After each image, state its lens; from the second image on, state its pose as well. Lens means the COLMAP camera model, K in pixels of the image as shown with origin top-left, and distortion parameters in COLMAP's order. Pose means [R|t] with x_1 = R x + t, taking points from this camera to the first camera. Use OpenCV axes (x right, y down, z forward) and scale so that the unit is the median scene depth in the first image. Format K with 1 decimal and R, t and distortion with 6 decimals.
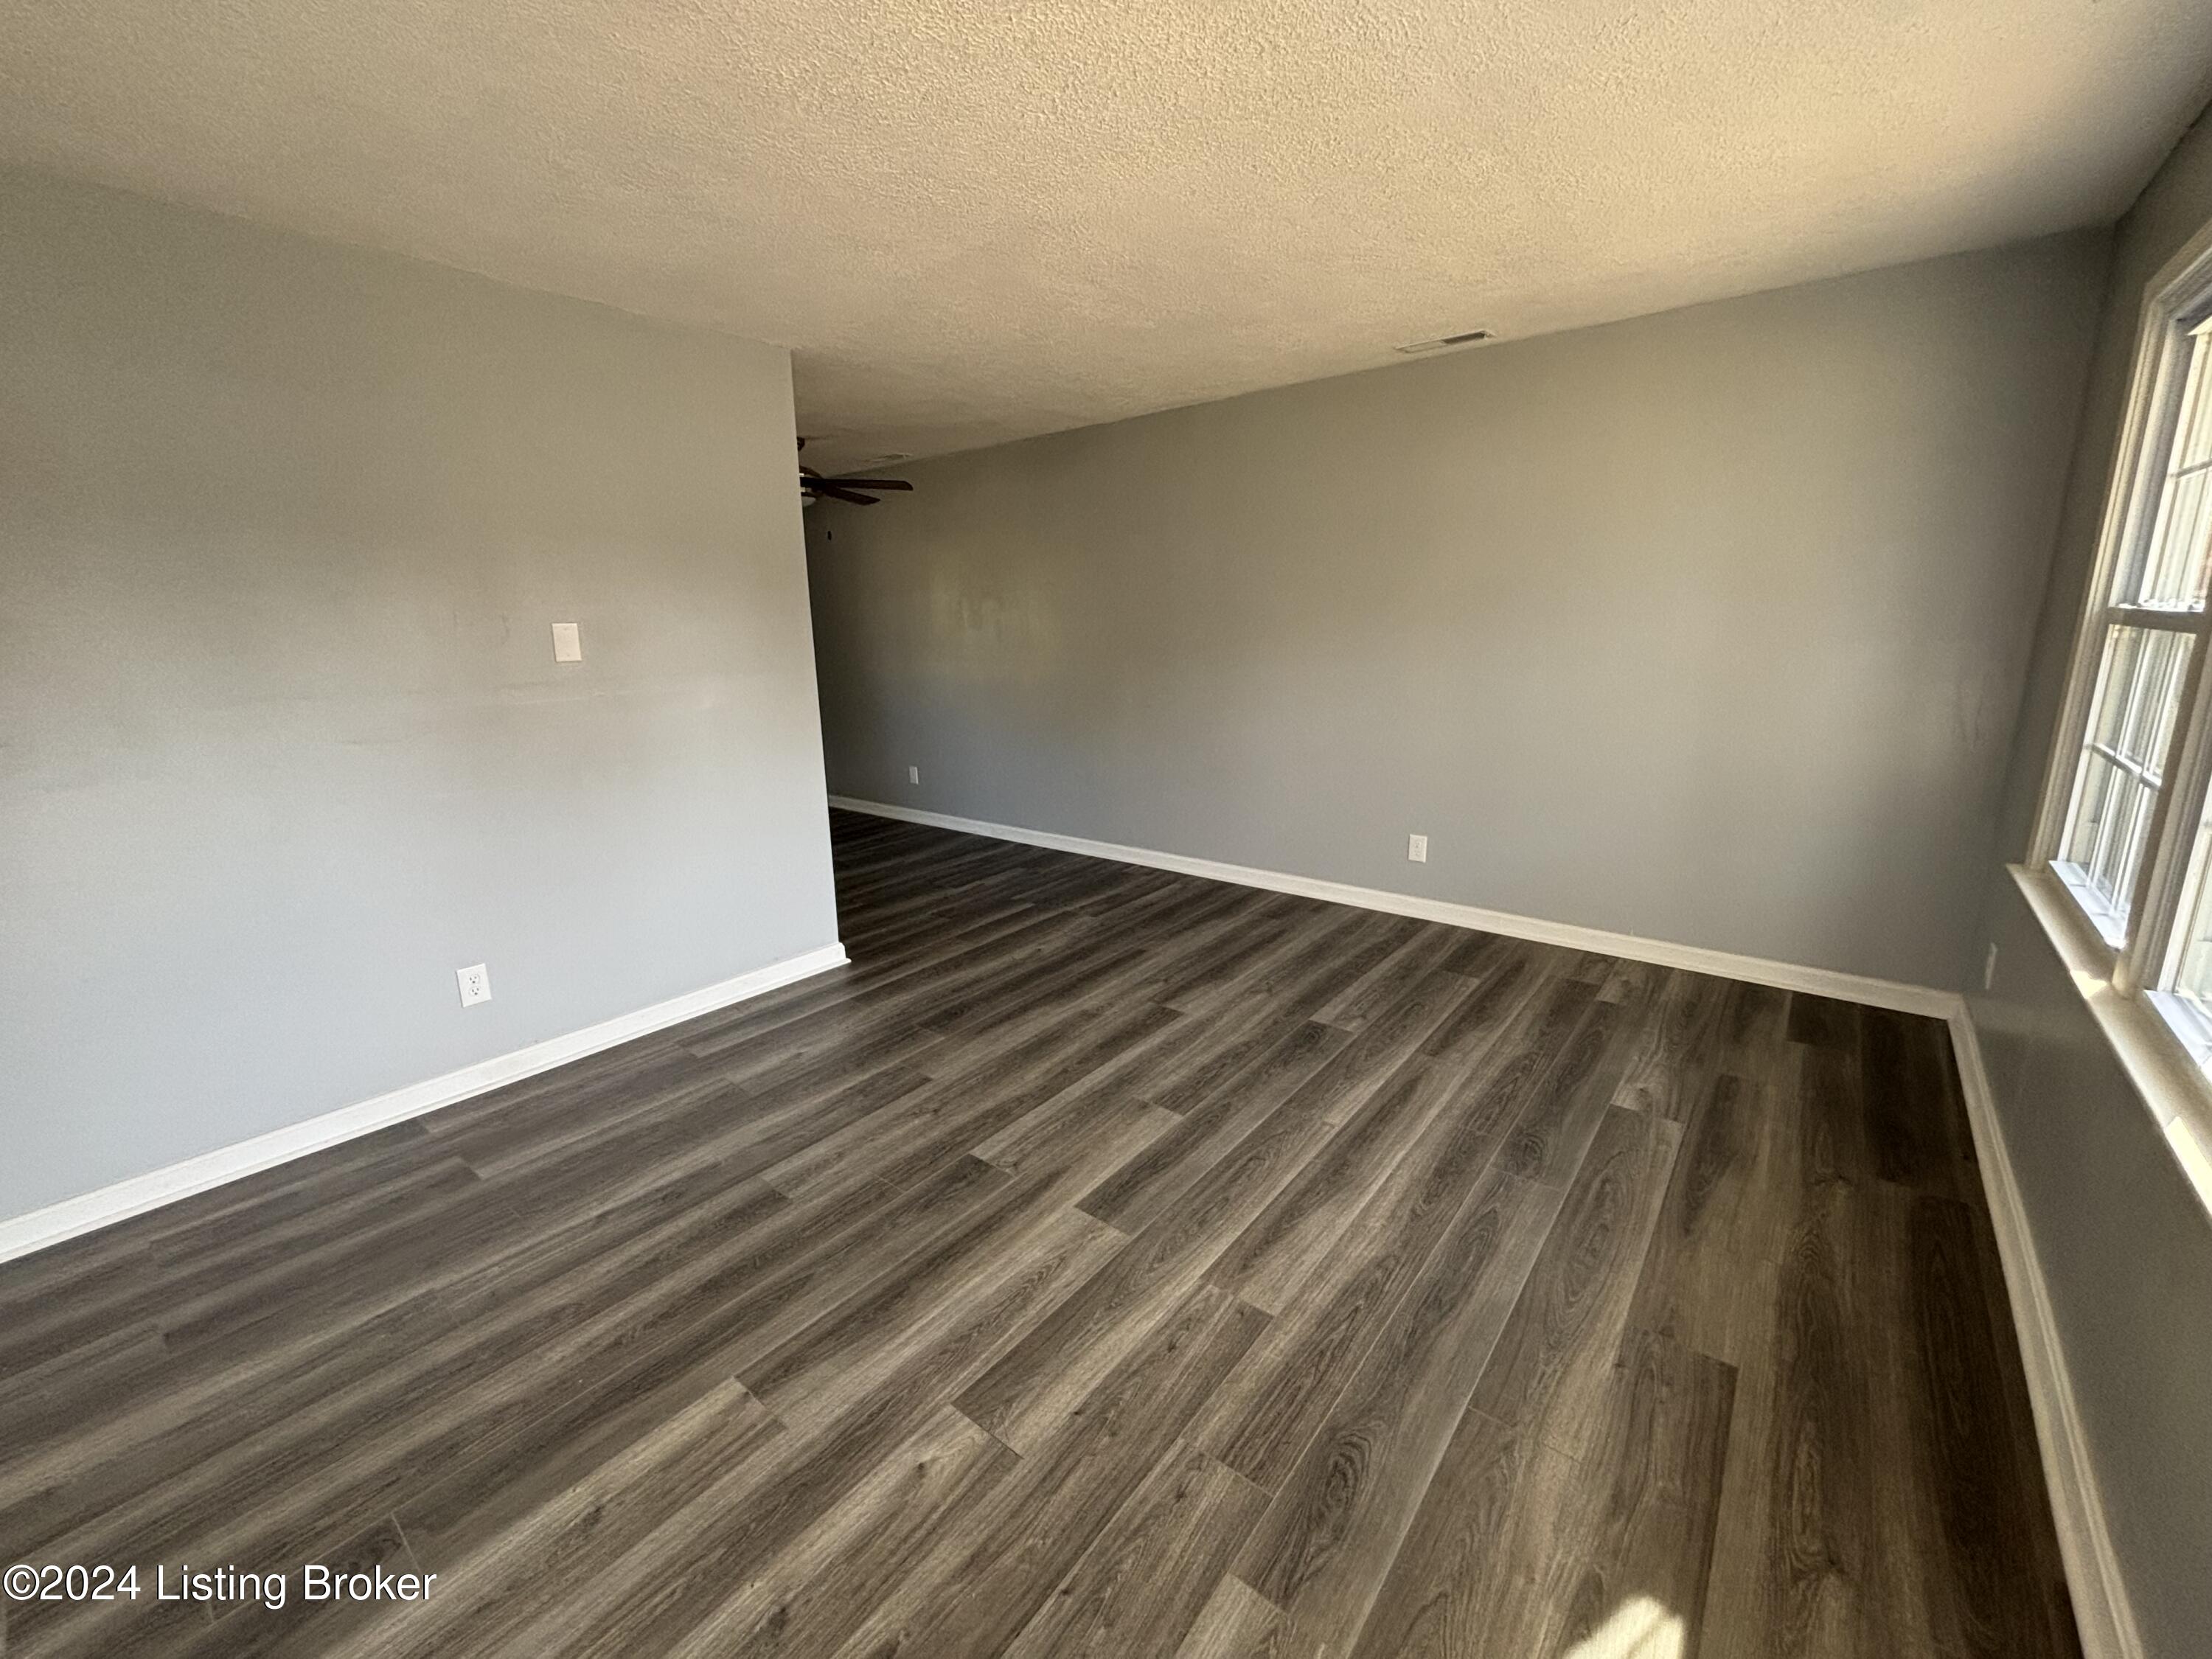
lens RADIAL K [[905.5, 0, 1106.4], [0, 905.5, 820.7], [0, 0, 1]] dist [0.002379, 0.000101]
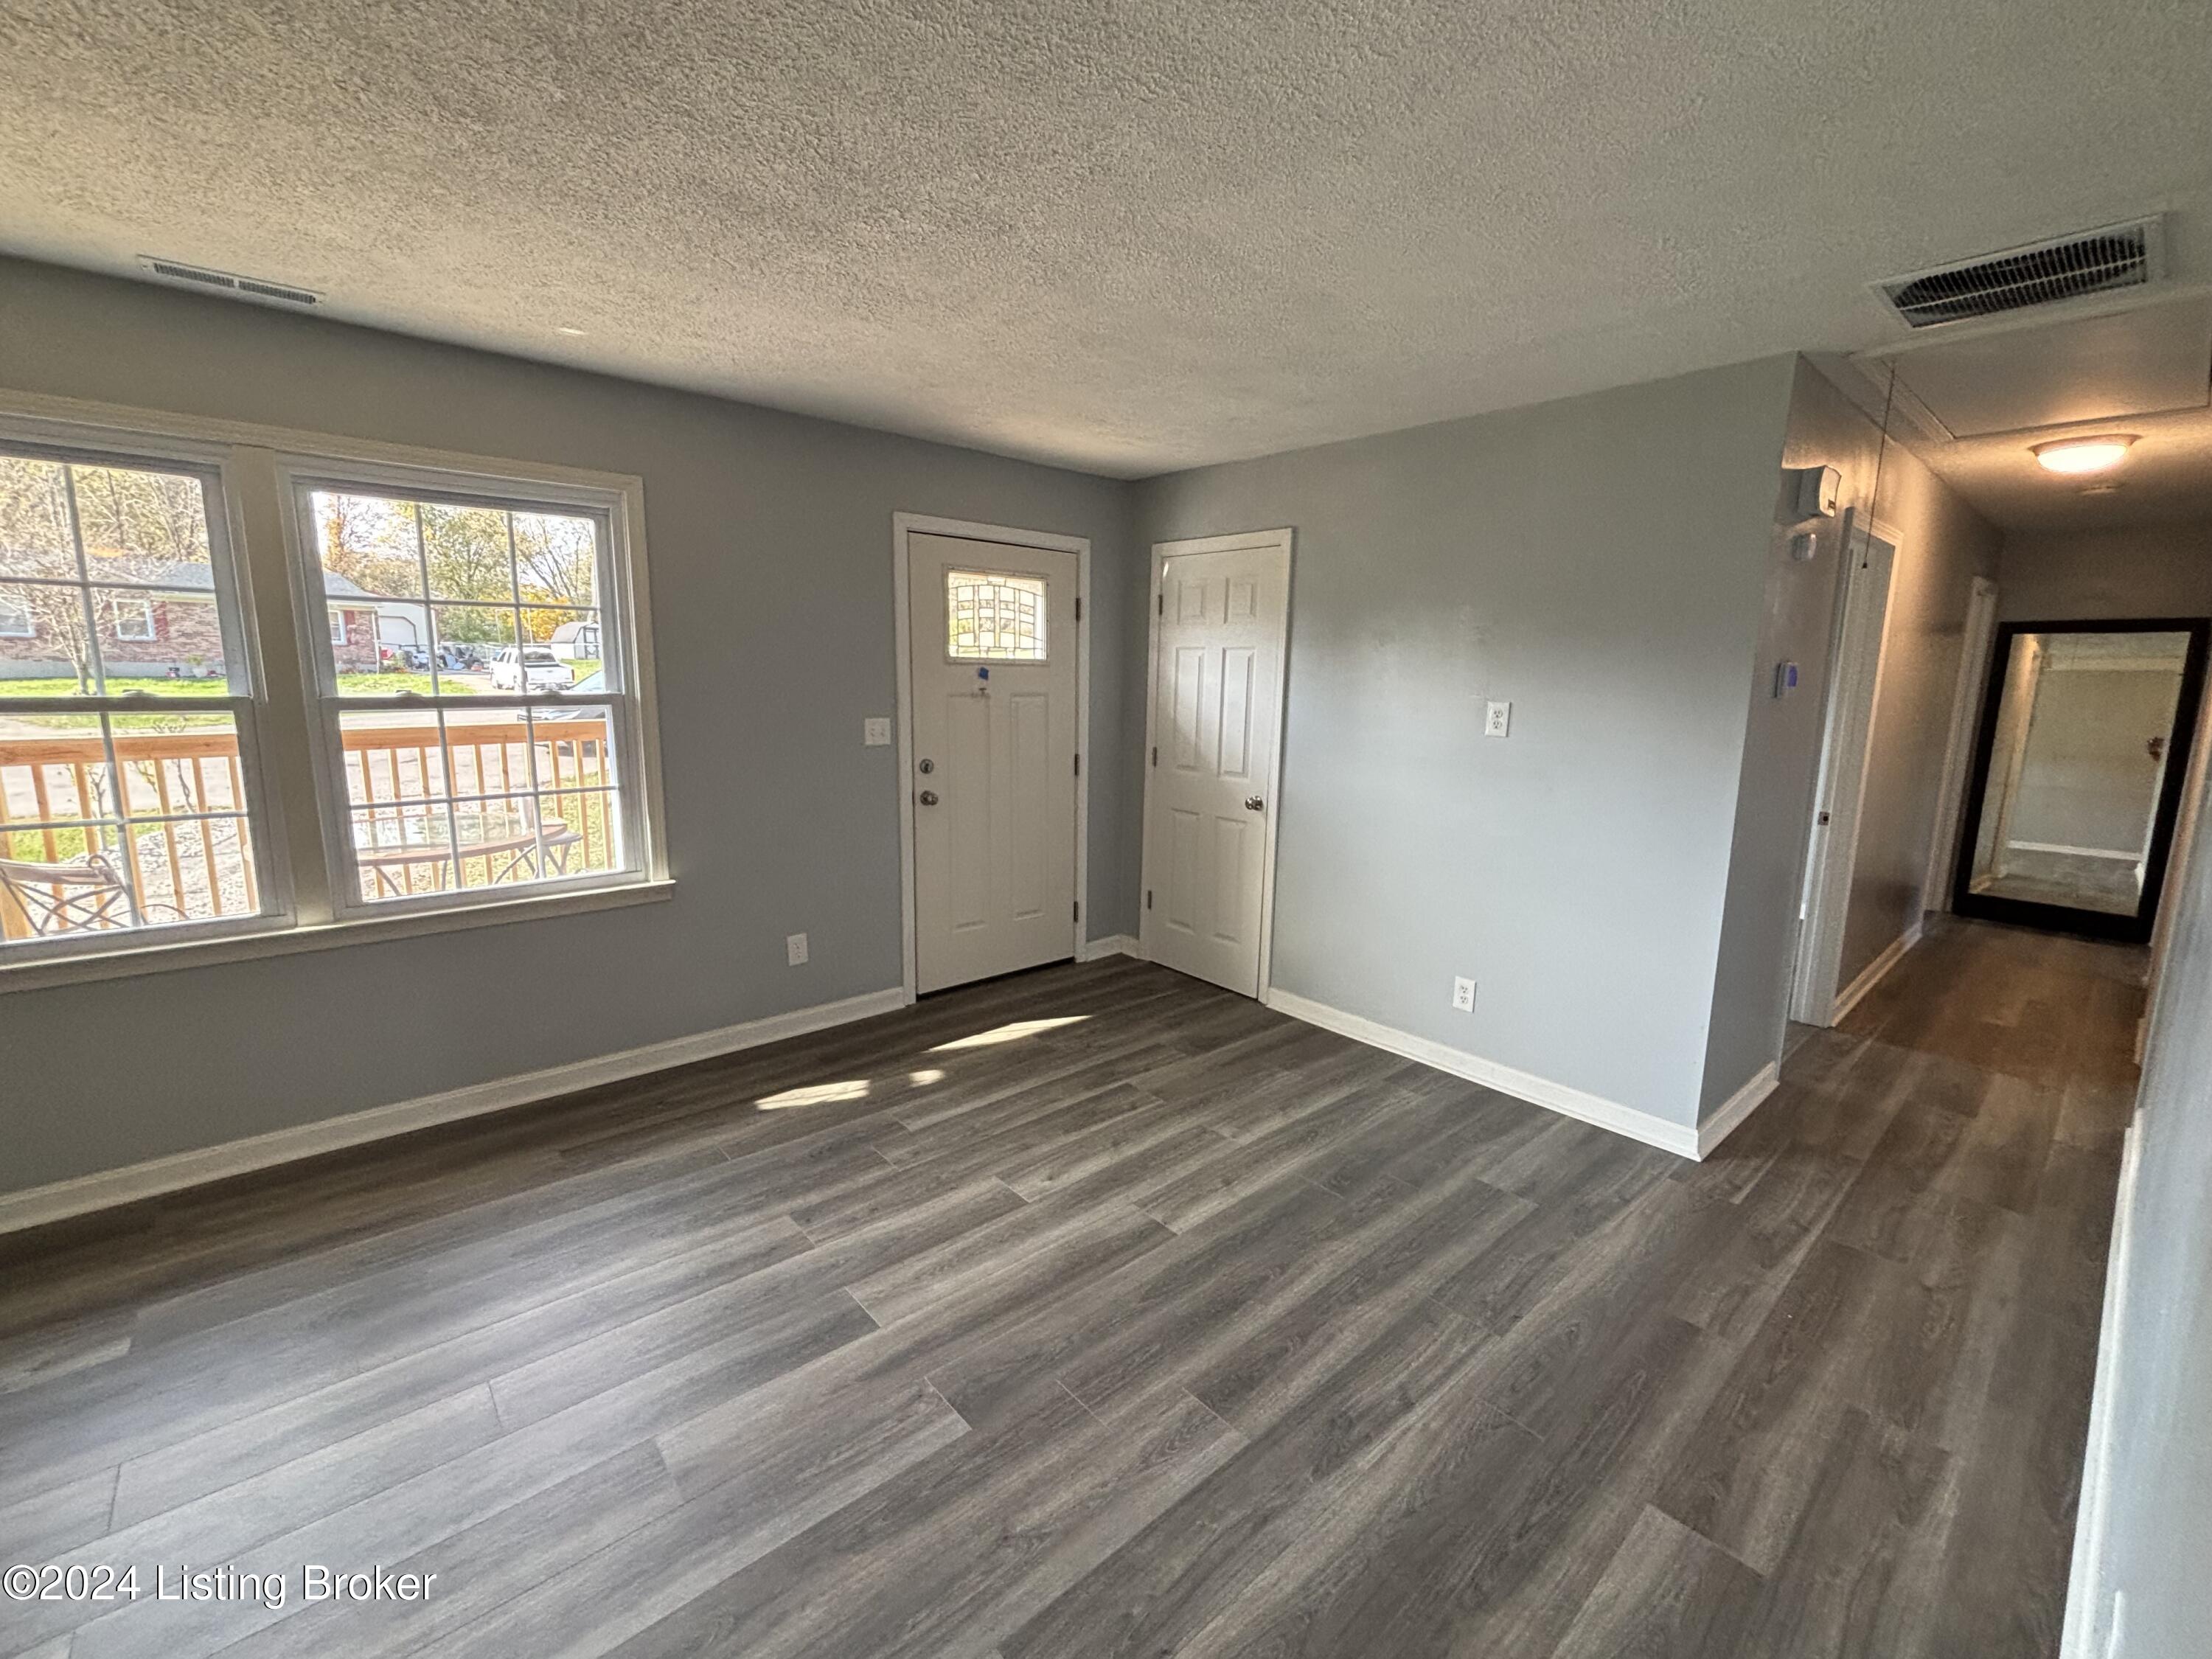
lens RADIAL K [[905.5, 0, 1107.8], [0, 905.5, 827.4], [0, 0, 1]] dist [0.002379, 0.000101]
pose [[-0.986244, -0.027793, 0.162943, -0.451087], [0.036366, 0.925128, 0.377910, -0.438555], [-0.161246, 0.378637, -0.911391, 1.804332]]
